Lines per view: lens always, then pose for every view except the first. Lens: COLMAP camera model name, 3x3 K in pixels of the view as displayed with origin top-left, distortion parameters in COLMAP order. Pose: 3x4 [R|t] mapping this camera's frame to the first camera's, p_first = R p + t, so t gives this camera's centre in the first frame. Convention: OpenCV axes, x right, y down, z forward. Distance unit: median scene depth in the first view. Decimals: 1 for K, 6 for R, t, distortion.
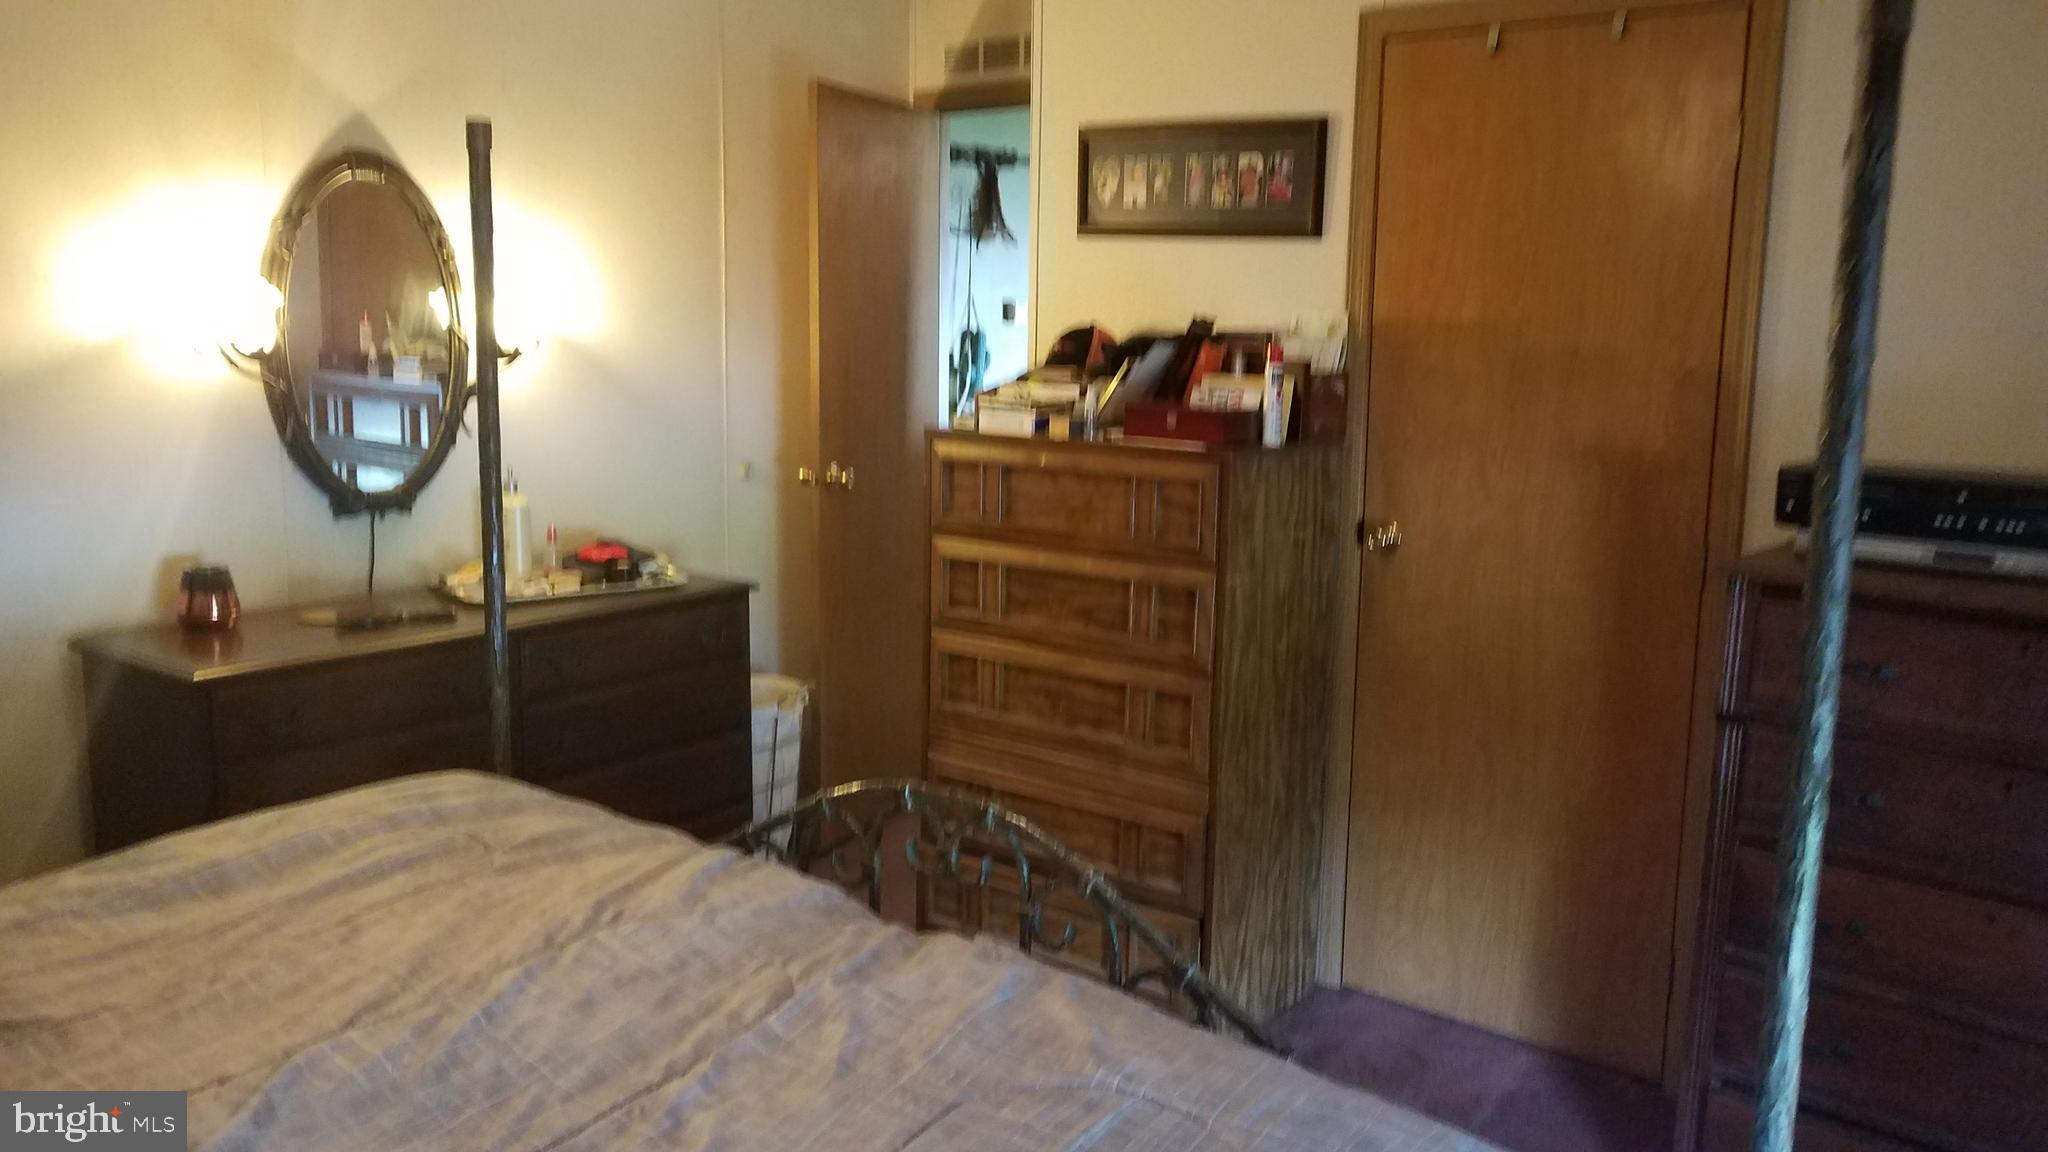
lens RADIAL K [[1579.2, 0, 1024.0], [0, 1579.2, 576.0], [0, 0, 1]] dist [-0.003402, -0.001333]
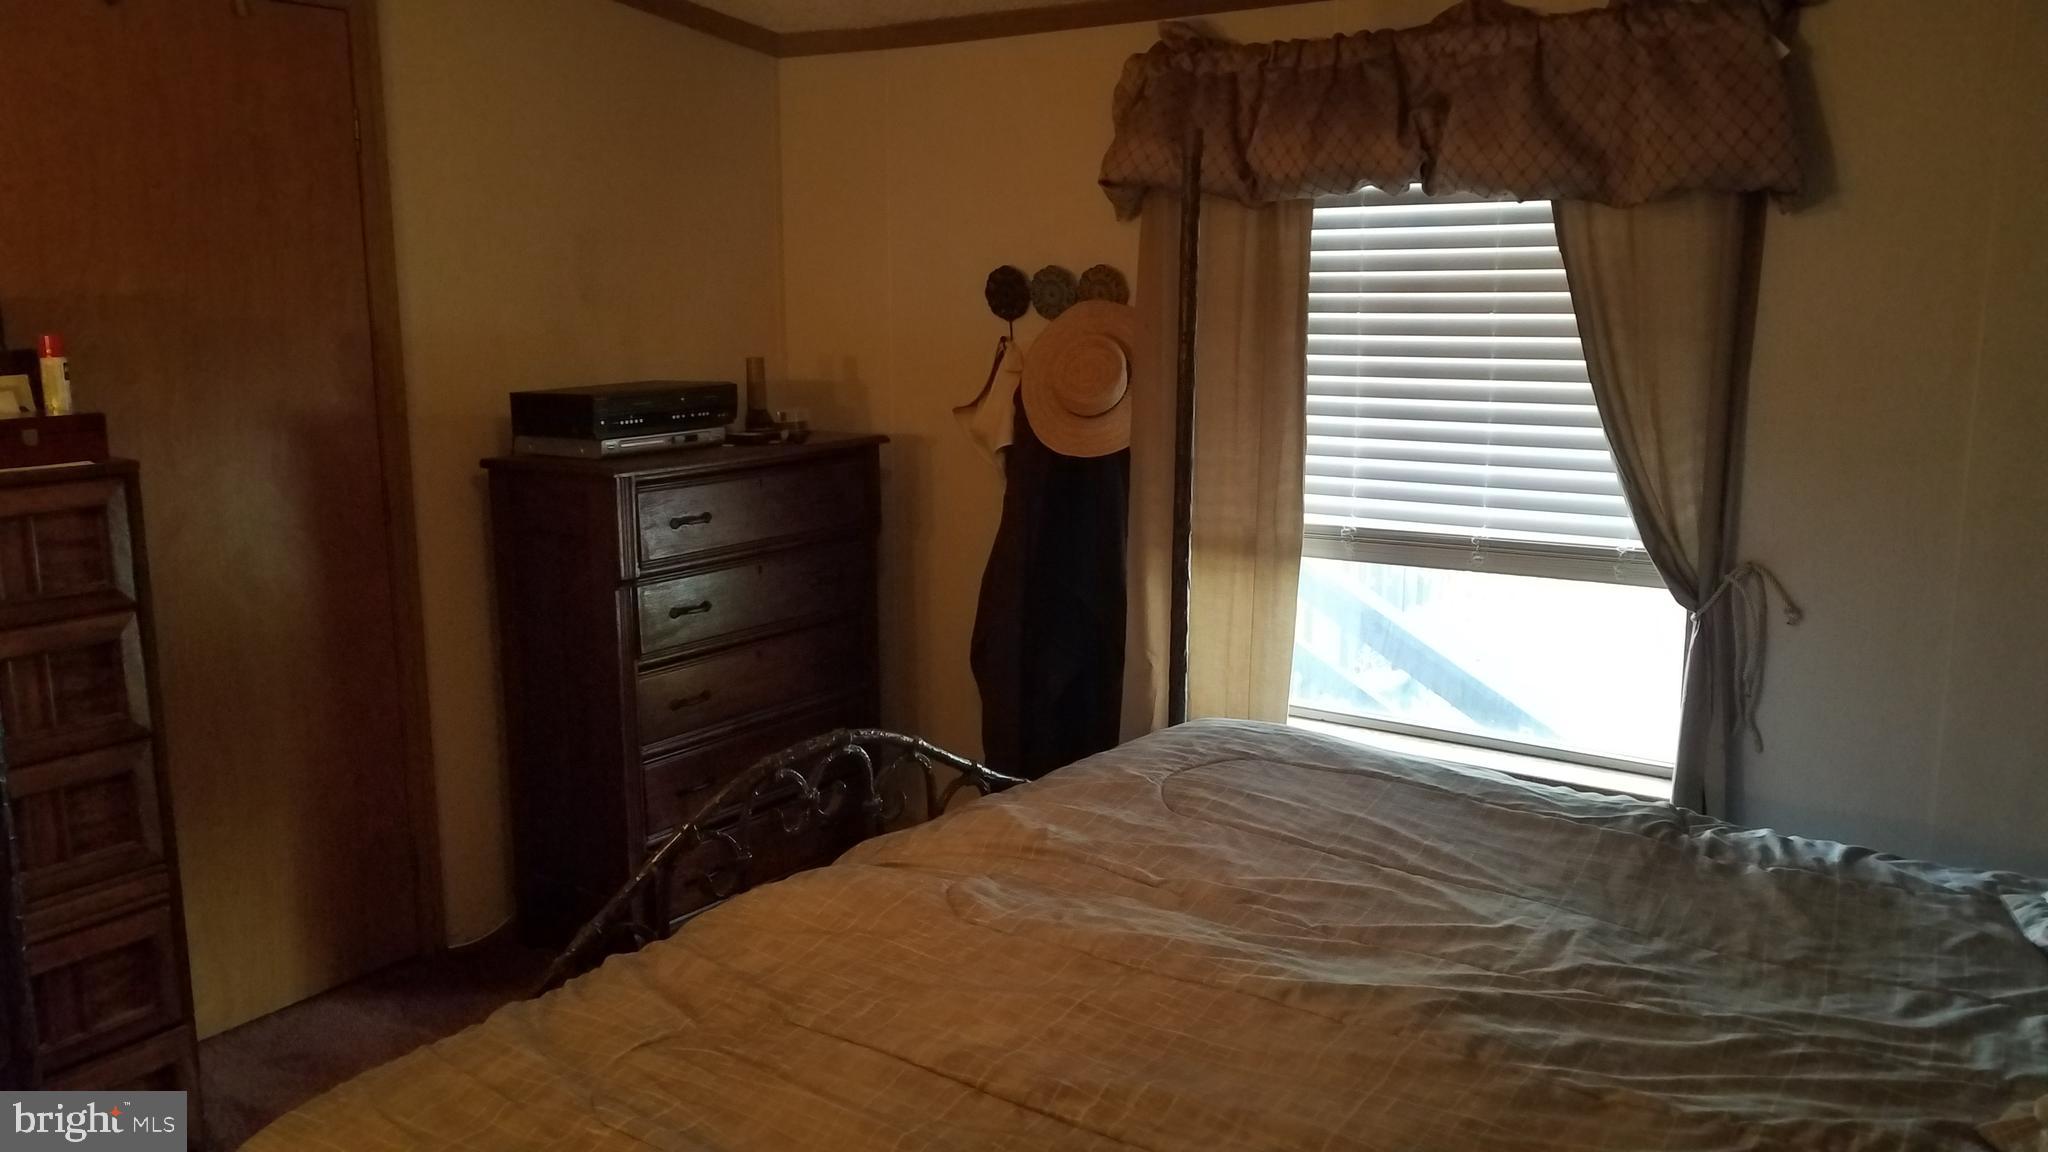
lens RADIAL K [[1579.2, 0, 1024.0], [0, 1579.2, 576.0], [0, 0, 1]] dist [-0.003402, -0.001333]
pose [[-0.069160, -0.204436, 0.976434, -0.736053], [0.175024, 0.961109, 0.213624, -0.119472], [-0.982132, 0.185673, -0.030689, 0.591575]]
